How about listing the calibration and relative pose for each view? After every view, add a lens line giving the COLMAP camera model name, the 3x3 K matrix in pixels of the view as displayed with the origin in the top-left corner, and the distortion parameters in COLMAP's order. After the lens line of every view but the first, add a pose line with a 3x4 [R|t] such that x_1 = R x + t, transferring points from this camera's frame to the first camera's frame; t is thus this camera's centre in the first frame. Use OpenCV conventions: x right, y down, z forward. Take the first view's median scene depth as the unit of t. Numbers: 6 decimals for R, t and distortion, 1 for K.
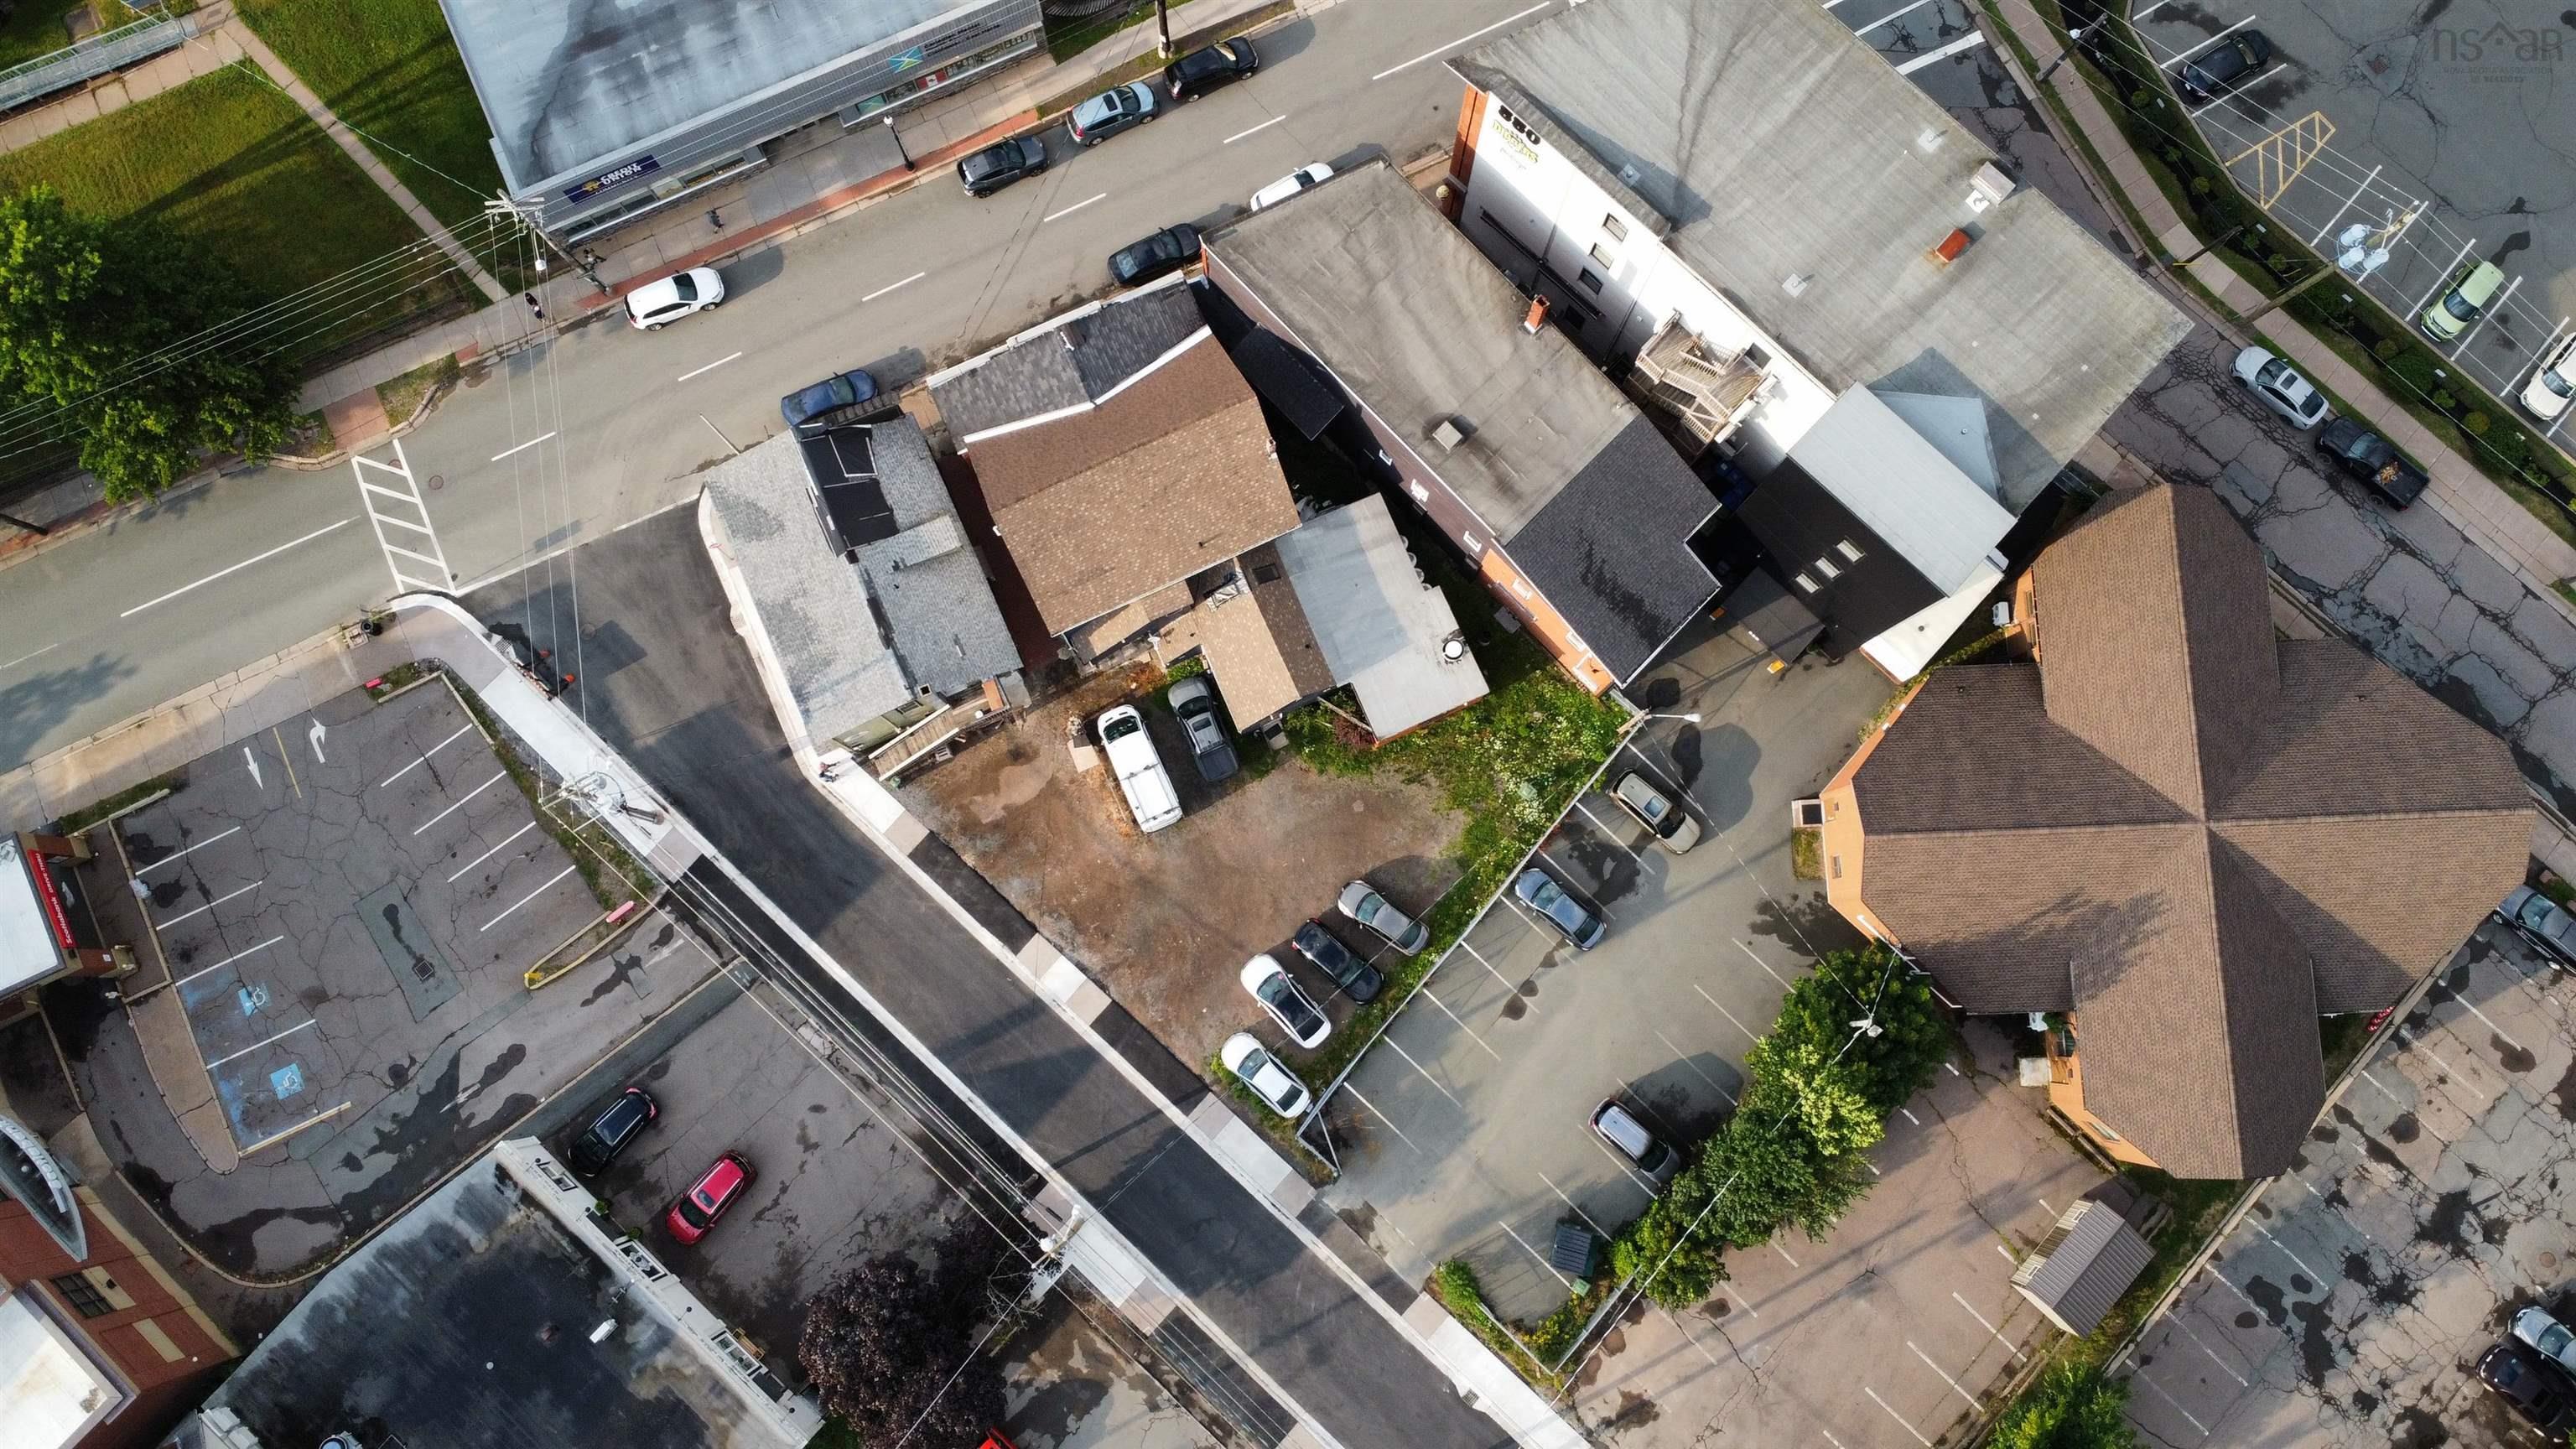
lens RADIAL K [[1901.1, 0, 1288.0], [0, 1901.1, 724.5], [0, 0, 1]] dist [0.003844, 0.006108]
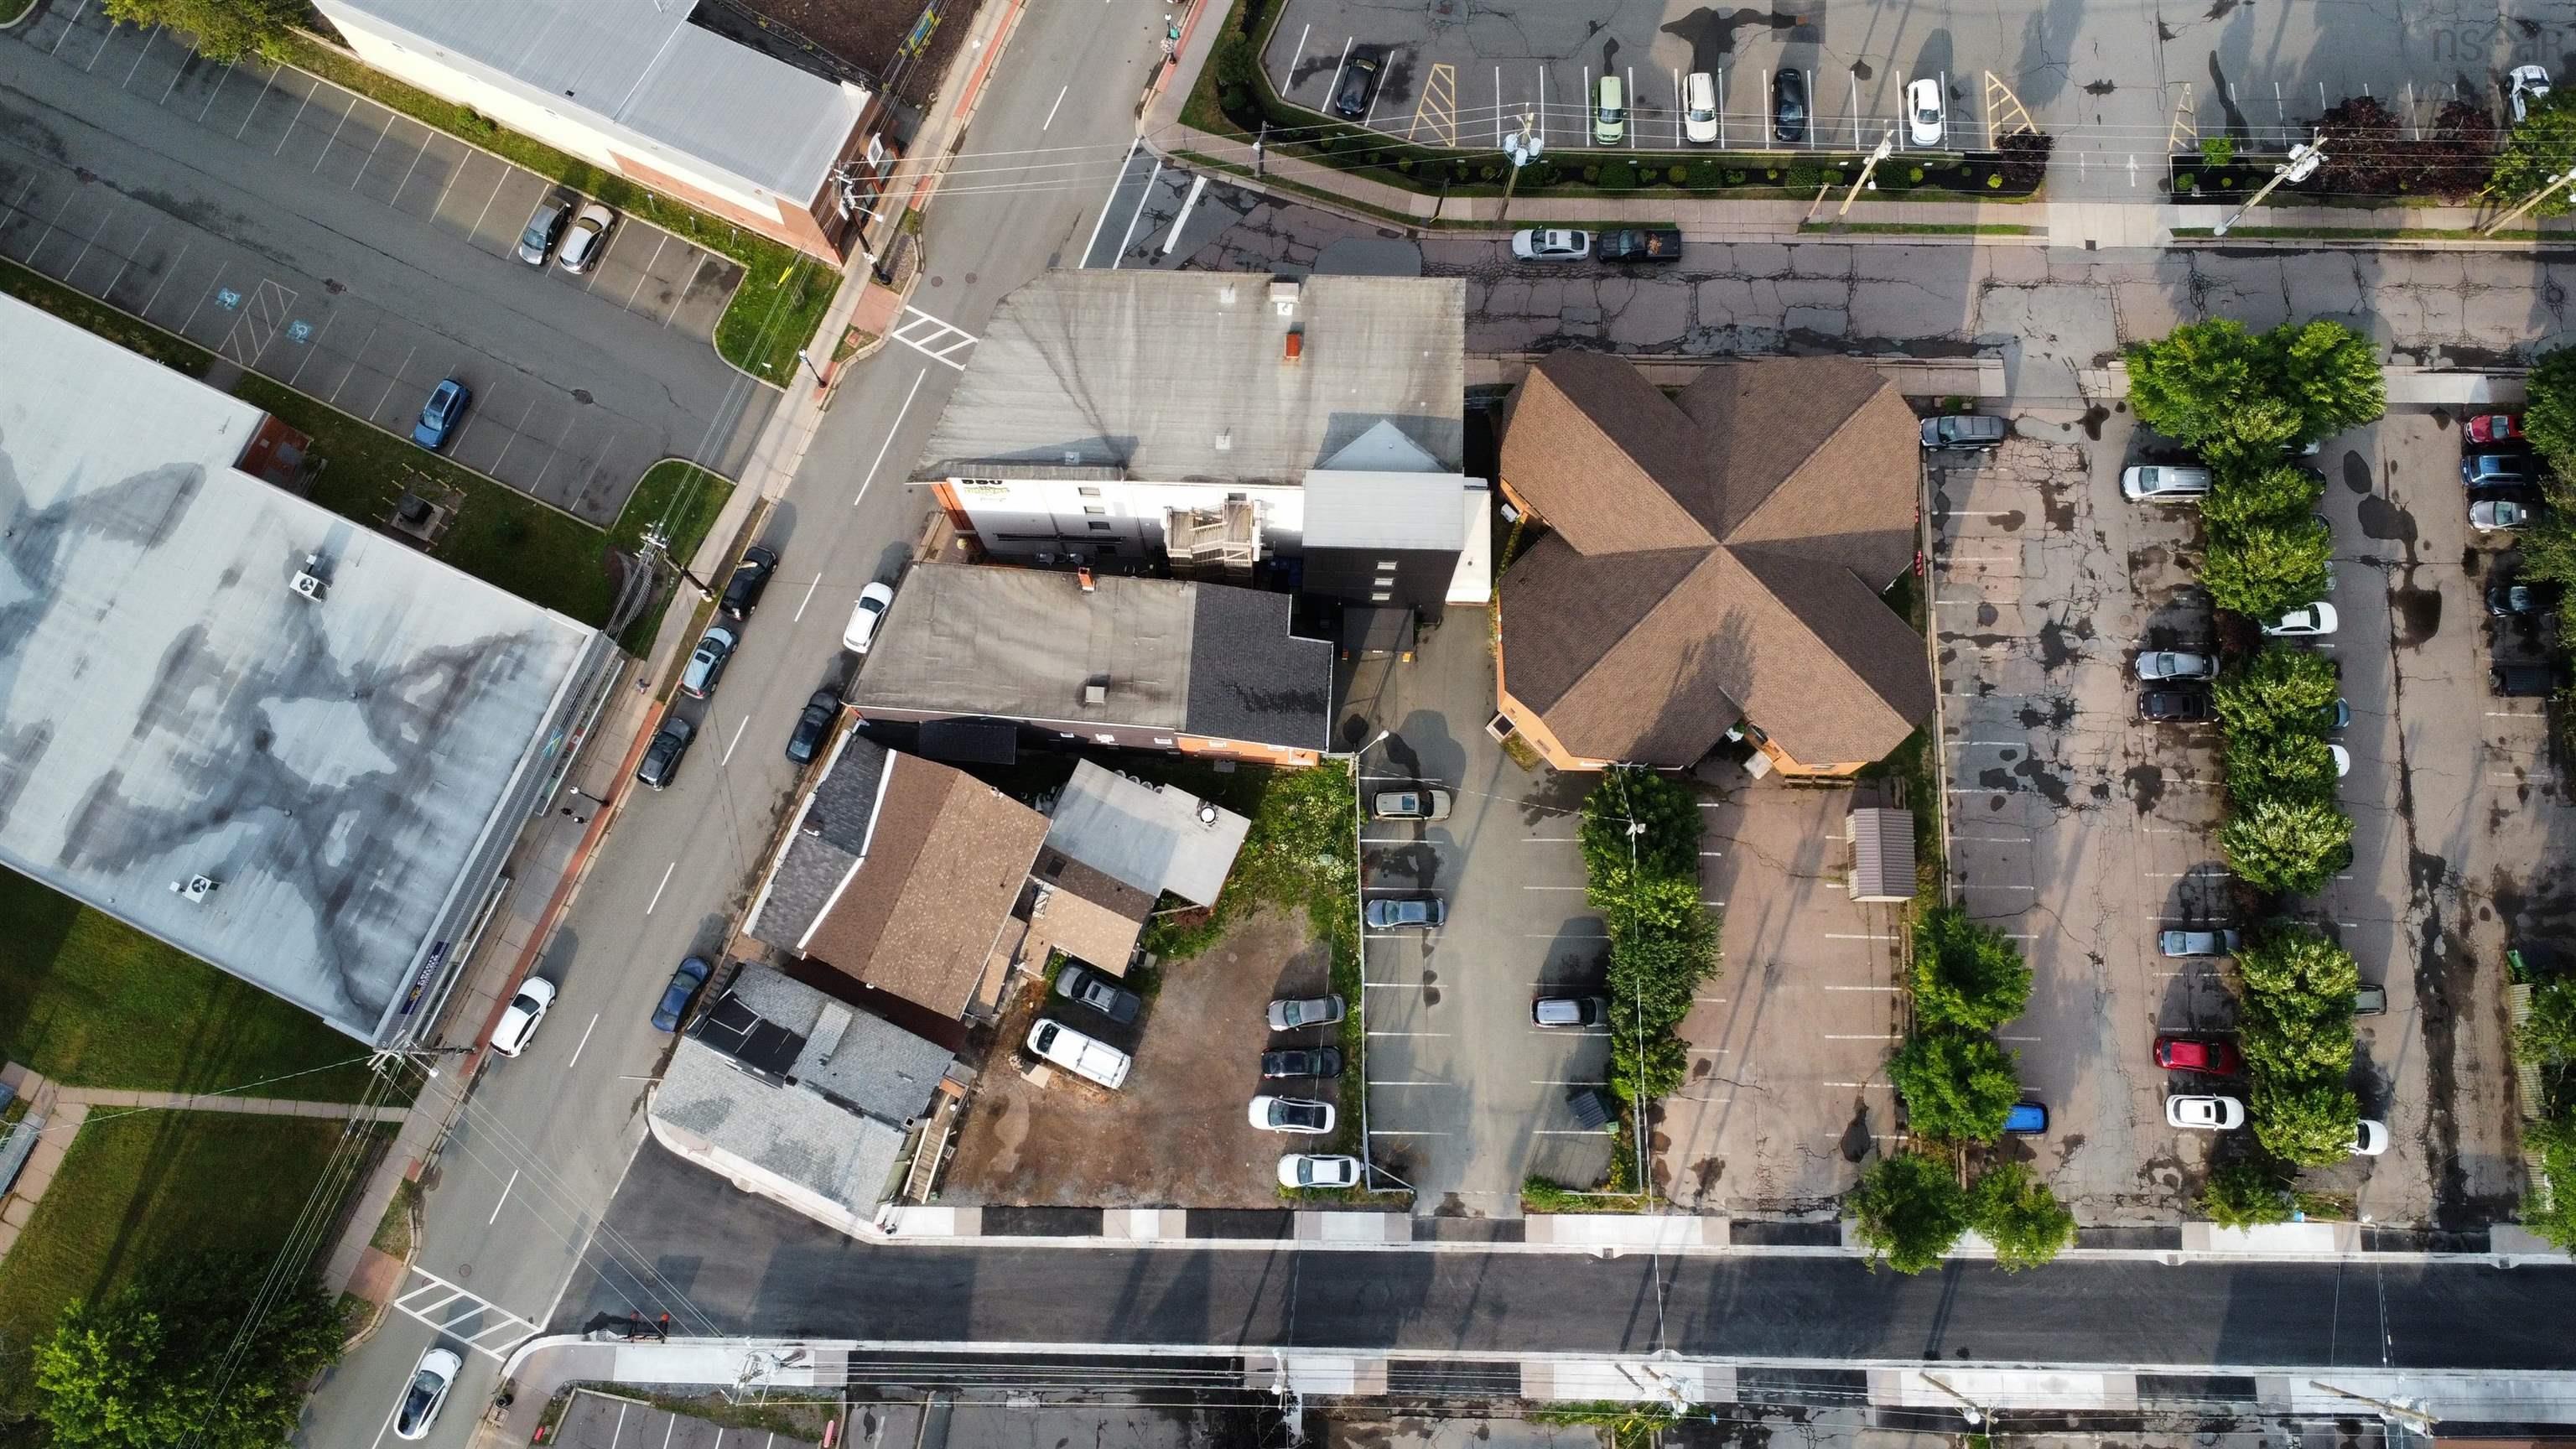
lens RADIAL K [[1901.1, 0, 1288.0], [0, 1901.1, 724.5], [0, 0, 1]] dist [0.003844, 0.006108]
pose [[0.748025, -0.650738, 0.130378, 0.000990], [0.657431, 0.753427, -0.011441, -0.034648], [-0.090785, 0.094273, 0.991398, -0.259864]]
